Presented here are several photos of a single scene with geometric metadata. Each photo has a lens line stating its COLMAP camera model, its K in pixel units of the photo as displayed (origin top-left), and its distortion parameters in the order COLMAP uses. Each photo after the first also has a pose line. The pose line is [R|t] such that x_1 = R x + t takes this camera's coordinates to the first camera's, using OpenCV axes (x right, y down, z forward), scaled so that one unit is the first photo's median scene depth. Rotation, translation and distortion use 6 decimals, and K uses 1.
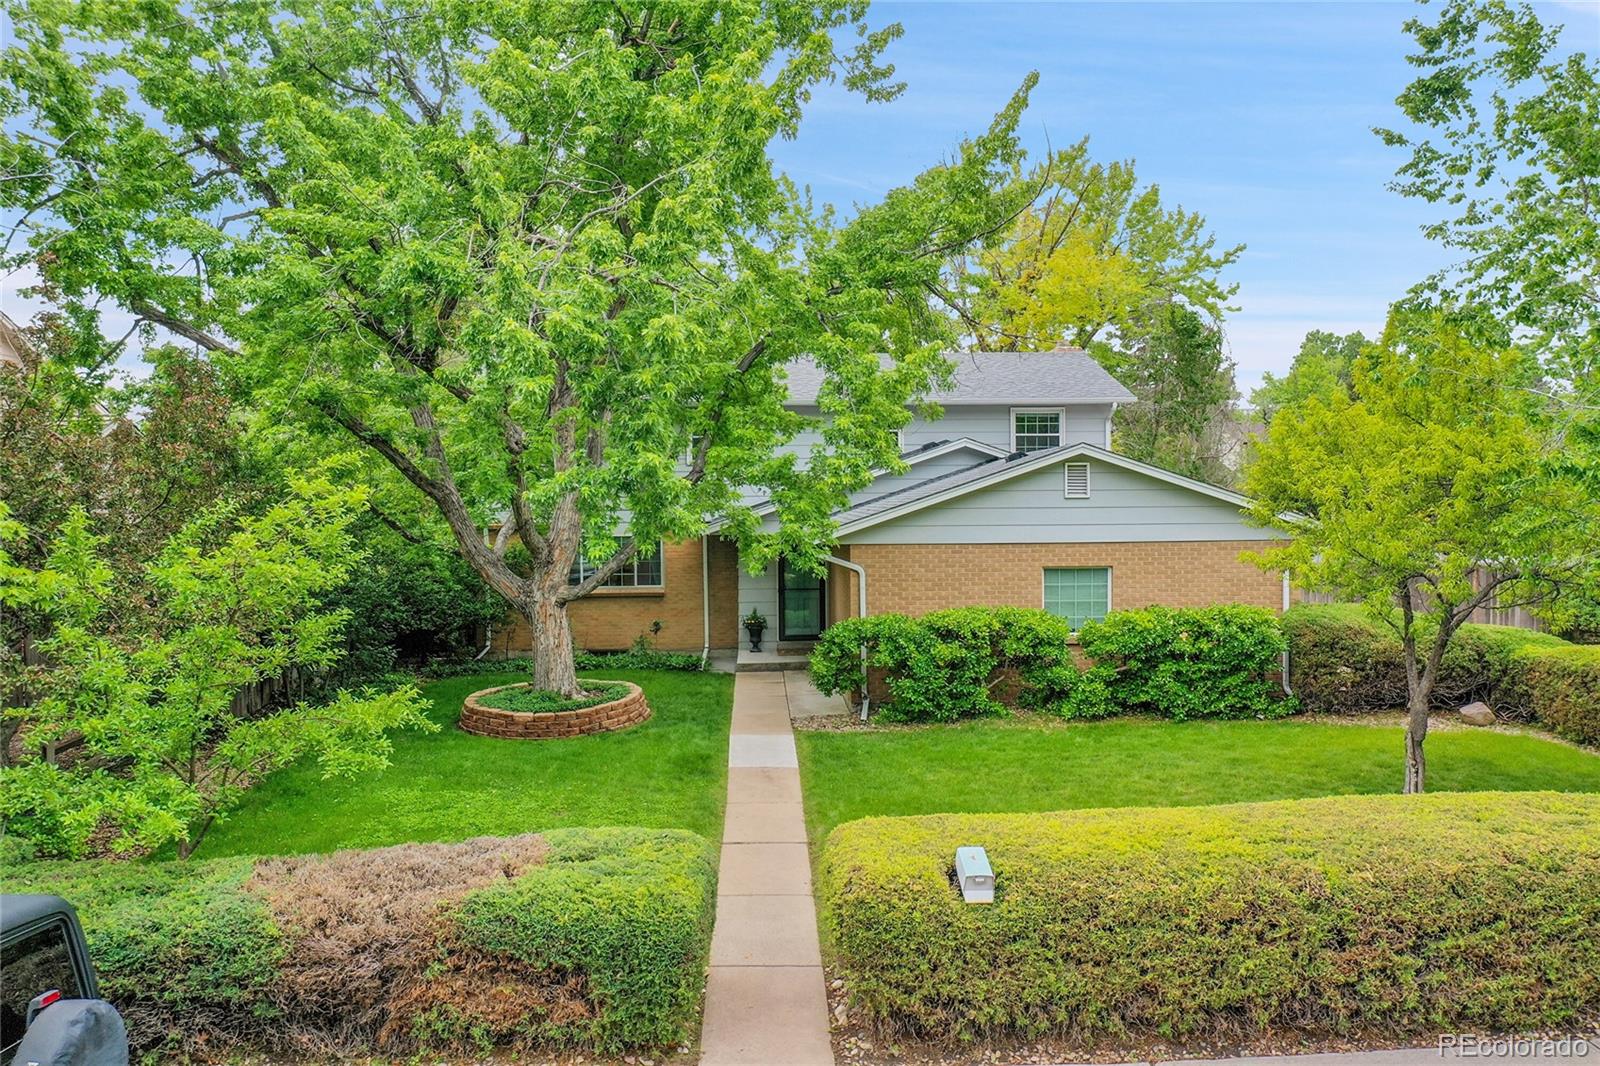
lens RADIAL K [[1232.0, 0, 798.2], [0, 1232.0, 535.2], [0, 0, 1]] dist [-0.010730, -0.000205]
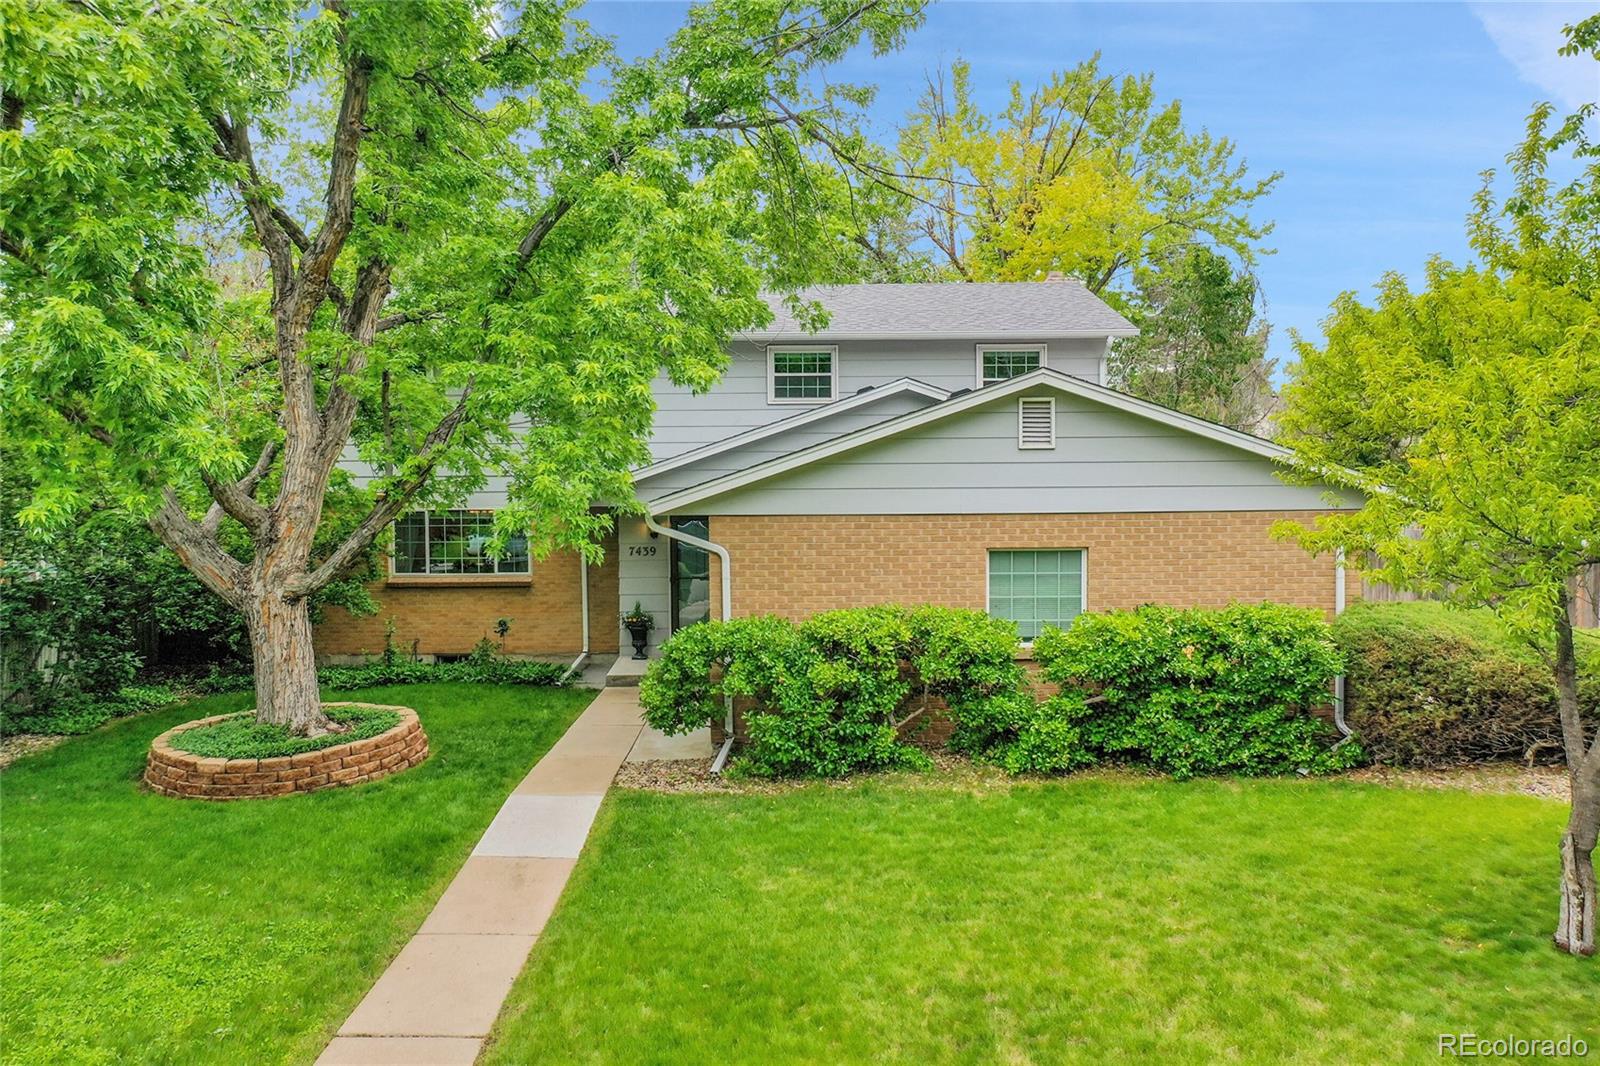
lens RADIAL K [[1232.0, 0, 801.6], [0, 1232.0, 531.9], [0, 0, 1]] dist [-0.010730, -0.000205]
pose [[0.999746, 0.001525, -0.022495, 0.116085], [-0.001317, 0.999956, 0.009251, 0.010939], [0.022508, -0.009219, 0.999704, 0.321610]]
